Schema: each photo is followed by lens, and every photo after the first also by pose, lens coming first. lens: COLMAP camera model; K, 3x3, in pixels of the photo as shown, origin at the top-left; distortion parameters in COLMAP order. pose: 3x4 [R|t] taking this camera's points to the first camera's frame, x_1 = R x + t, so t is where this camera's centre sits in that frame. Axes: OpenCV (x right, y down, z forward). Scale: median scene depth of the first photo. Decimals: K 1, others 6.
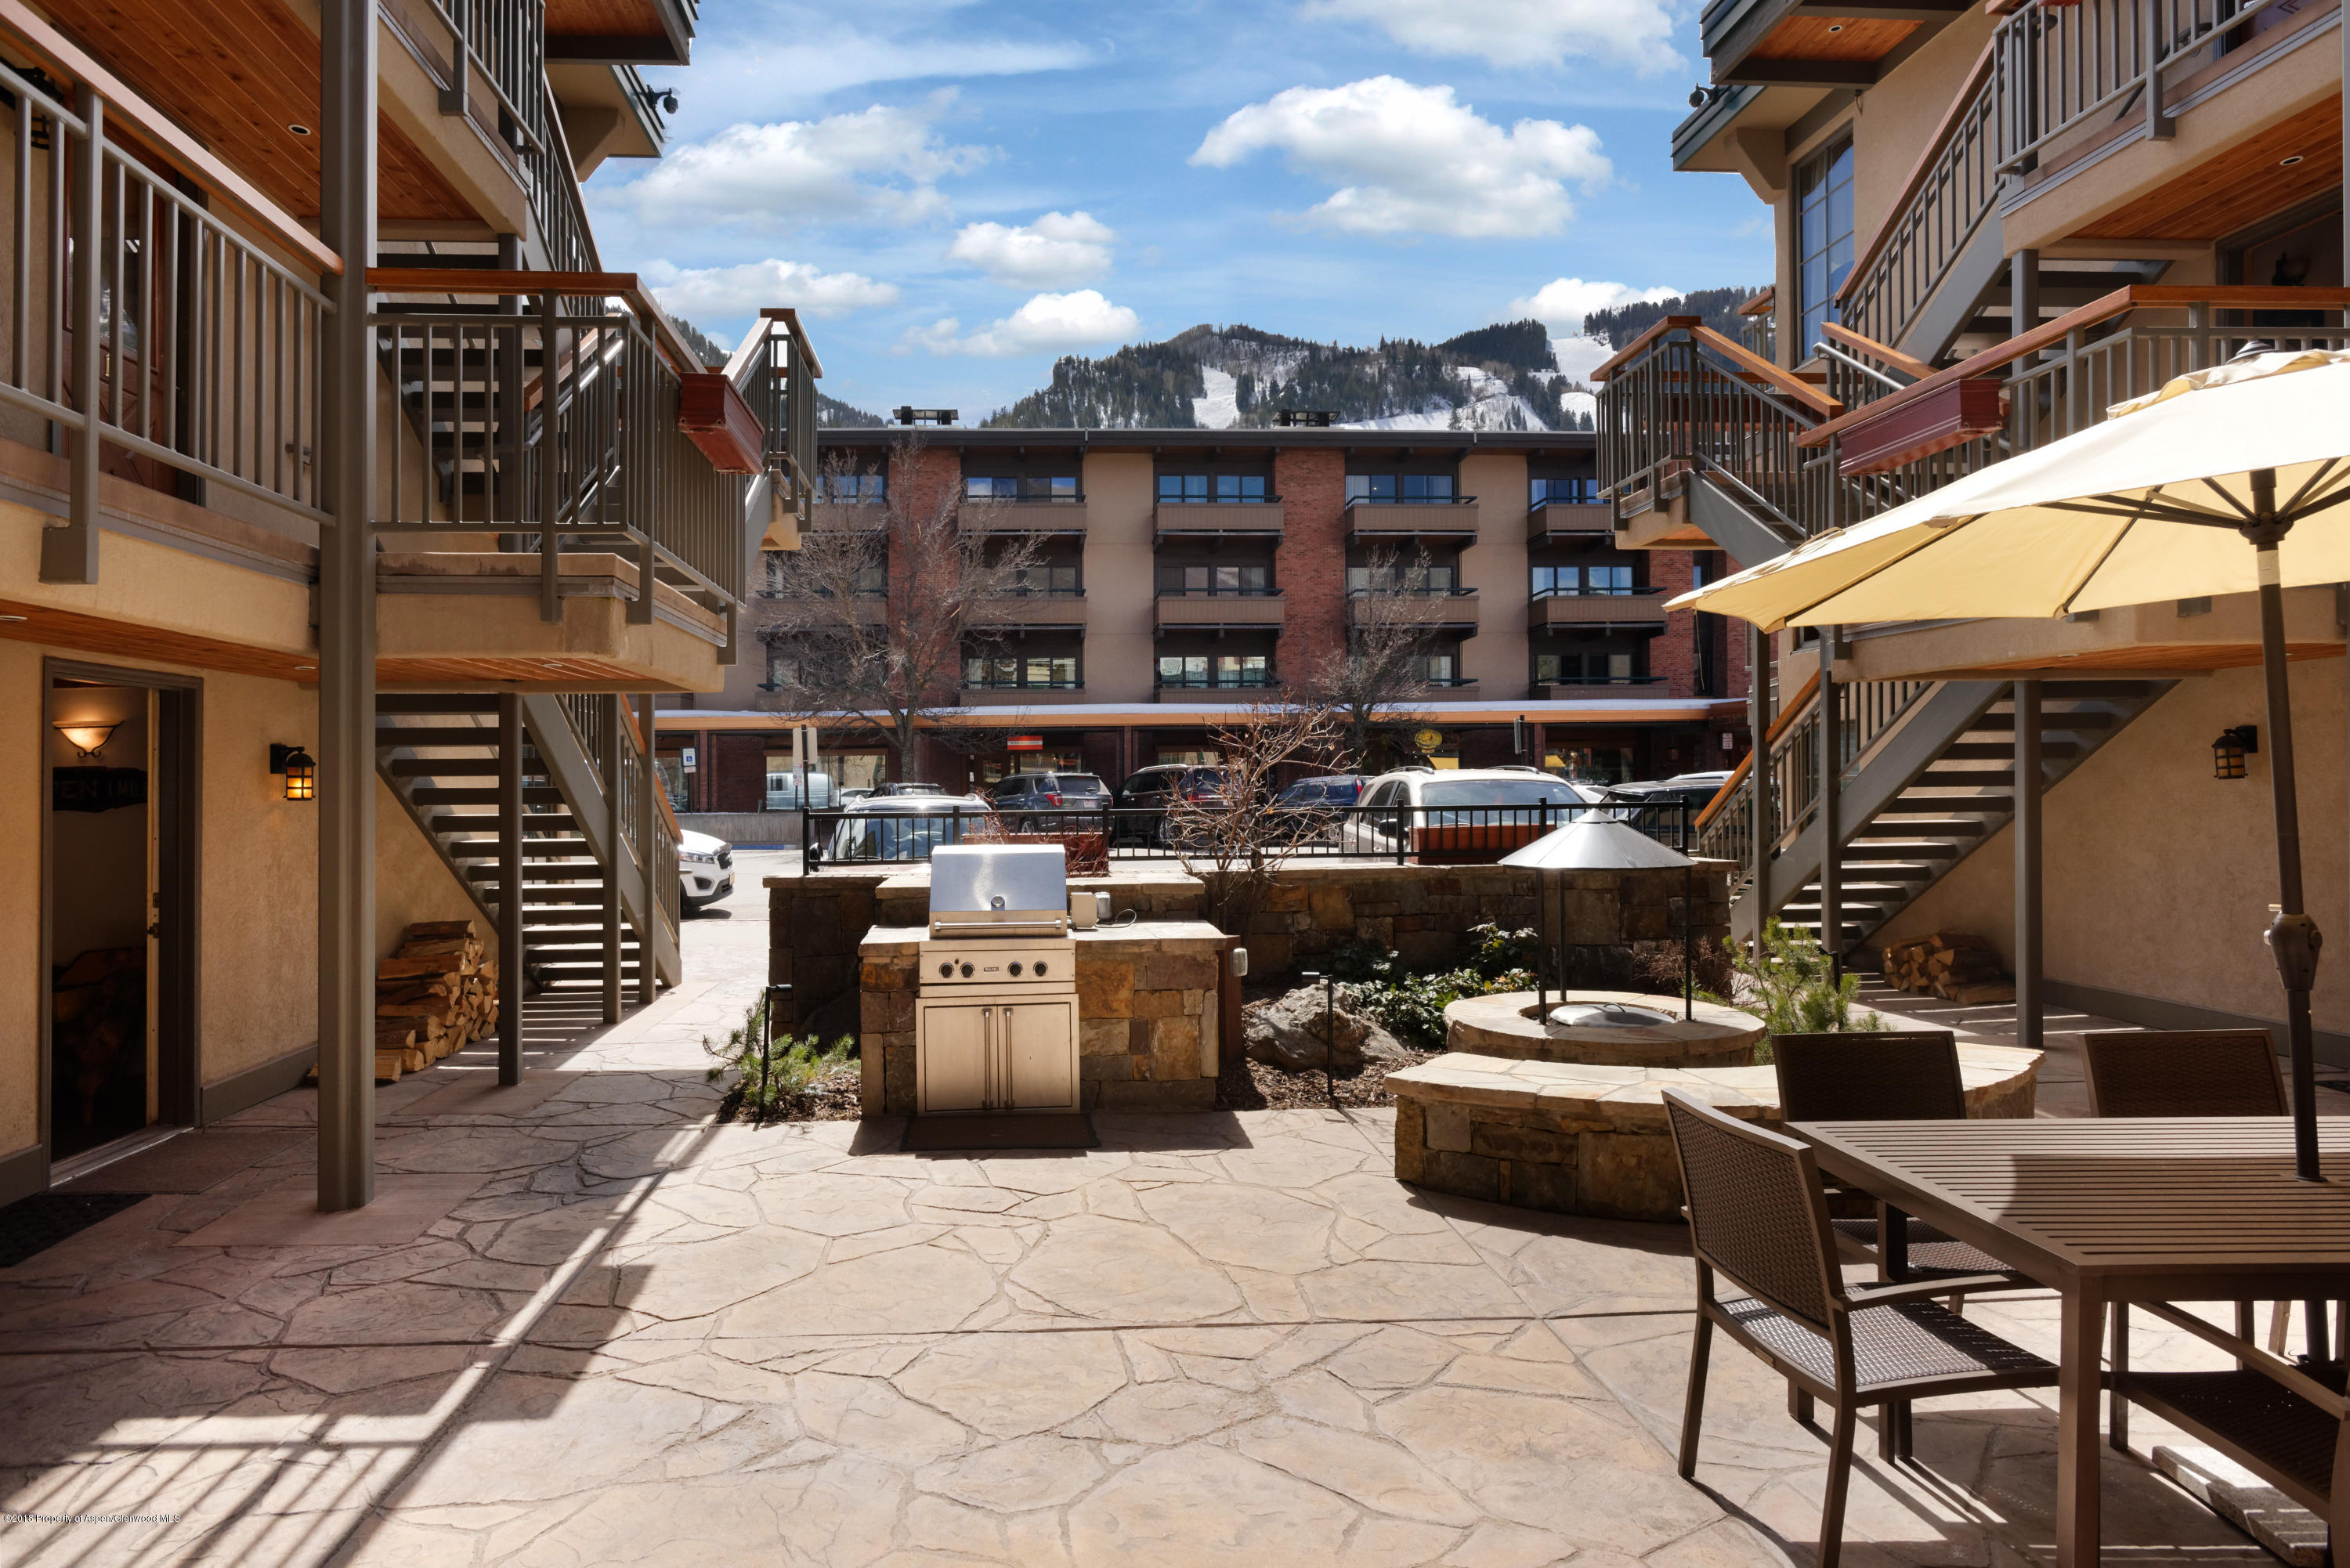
lens RADIAL K [[1397.1, 0, 1175.0], [0, 1397.1, 784.0], [0, 0, 1]] dist [-0.058039, 0.000092]
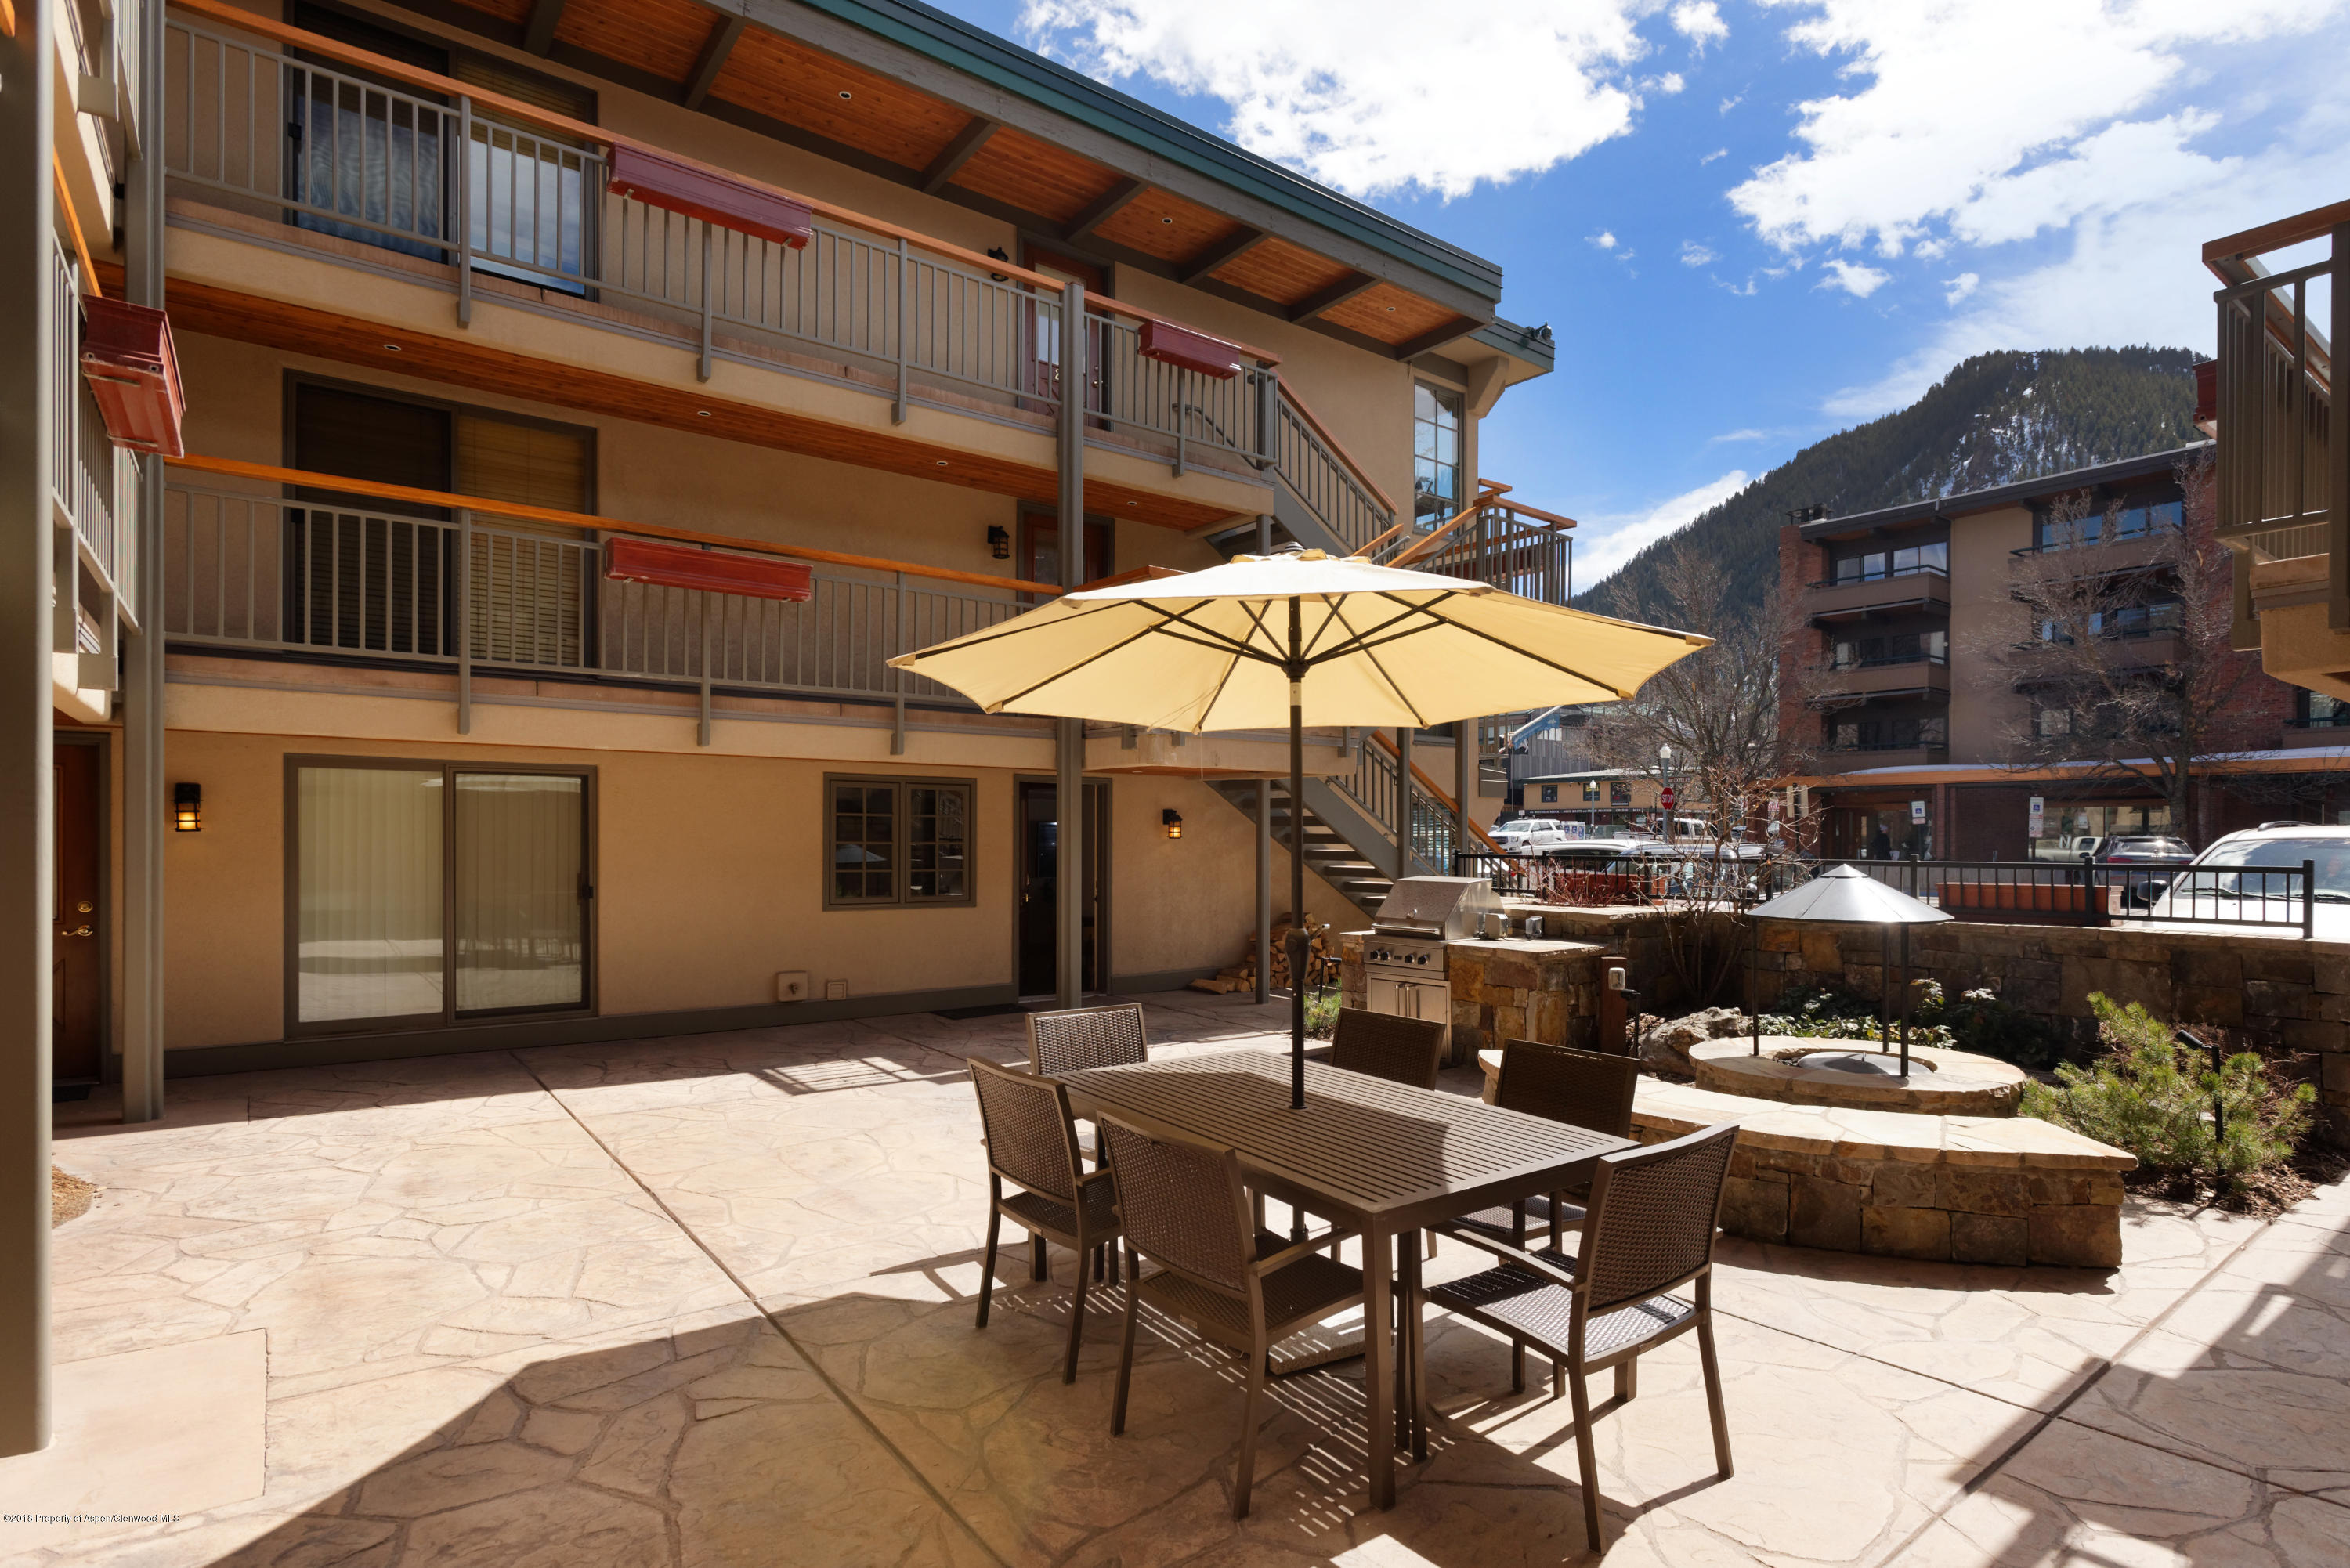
lens RADIAL K [[1196.9, 0, 1174.8], [0, 1196.9, 823.9], [0, 0, 1]] dist [0.001371, 0.000352]
pose [[0.568187, 0.005009, -0.822884, 0.596398], [-0.010821, 0.999940, -0.001385, -0.004874], [0.822828, 0.009692, 0.568208, 0.050797]]
